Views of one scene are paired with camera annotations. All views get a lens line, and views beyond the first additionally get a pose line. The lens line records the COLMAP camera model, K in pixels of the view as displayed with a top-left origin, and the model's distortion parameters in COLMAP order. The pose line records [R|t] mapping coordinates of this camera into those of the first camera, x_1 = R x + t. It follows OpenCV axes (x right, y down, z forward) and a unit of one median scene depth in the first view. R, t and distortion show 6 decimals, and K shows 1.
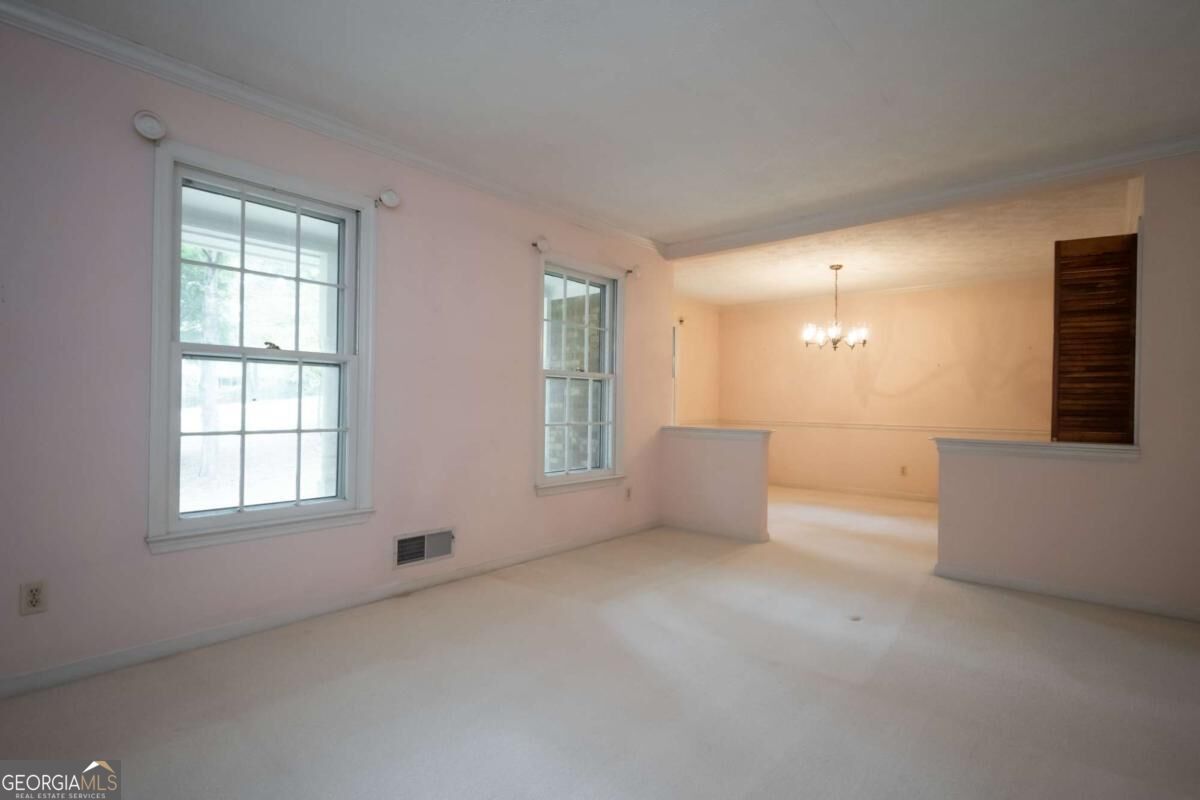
lens RADIAL K [[565.1, 0, 596.2], [0, 565.1, 395.5], [0, 0, 1]] dist [0.003434, -0.000186]
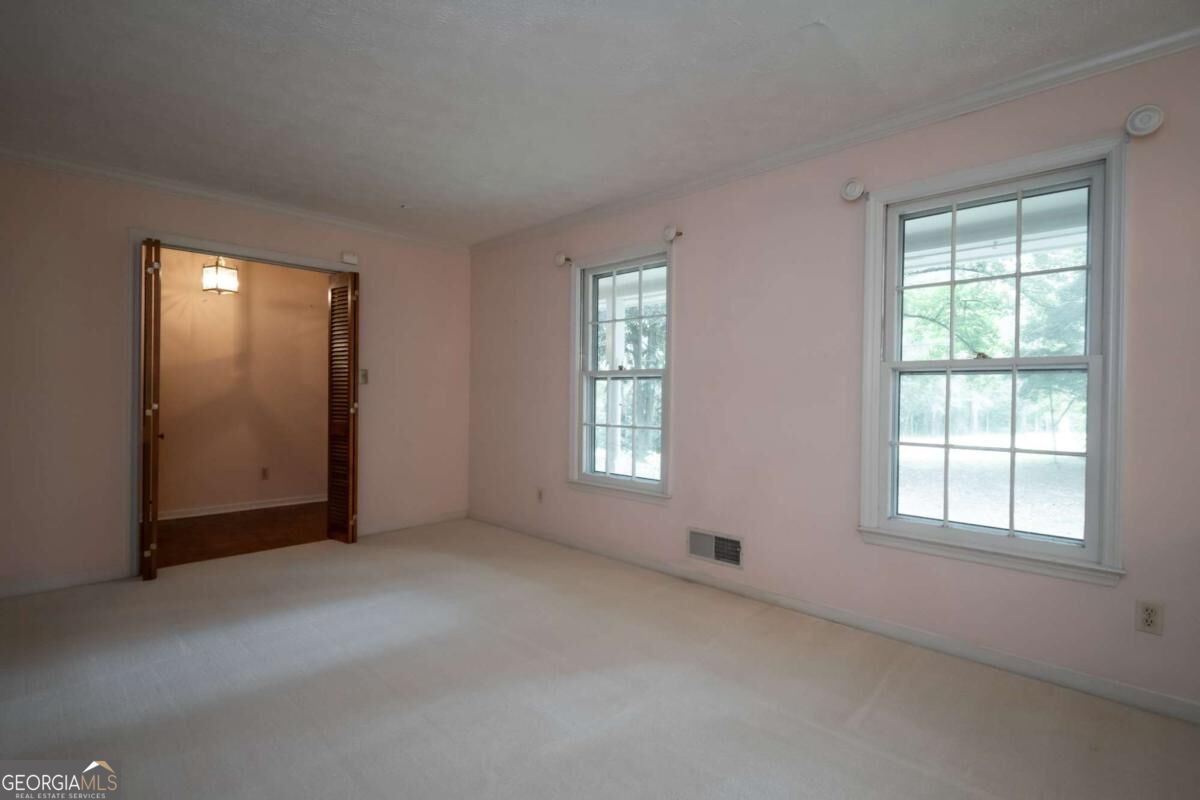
lens RADIAL K [[565.1, 0, 600.4], [0, 565.1, 399.2], [0, 0, 1]] dist [0.003434, -0.000186]
pose [[-0.032899, -0.021109, -0.999236, 0.723486], [-0.010536, 0.999729, -0.020772, 0.020278], [0.999403, 0.009845, -0.033112, 0.802666]]
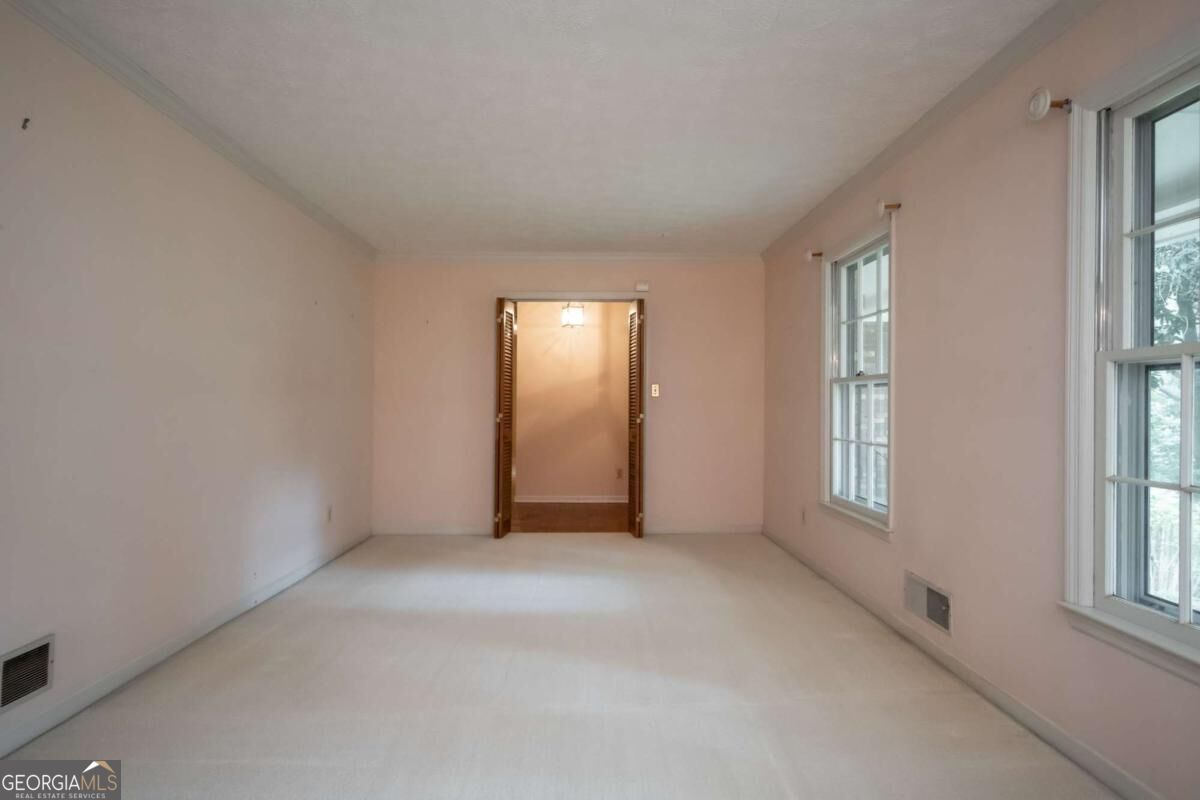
lens RADIAL K [[631.2, 0, 613.3], [0, 631.2, 398.1], [0, 0, 1]] dist [0.015776, -0.001111]
pose [[-0.726521, -0.034301, -0.686288, 0.663349], [-0.020435, 0.999390, -0.028317, 0.016660], [0.686841, -0.006548, -0.726779, 1.131480]]
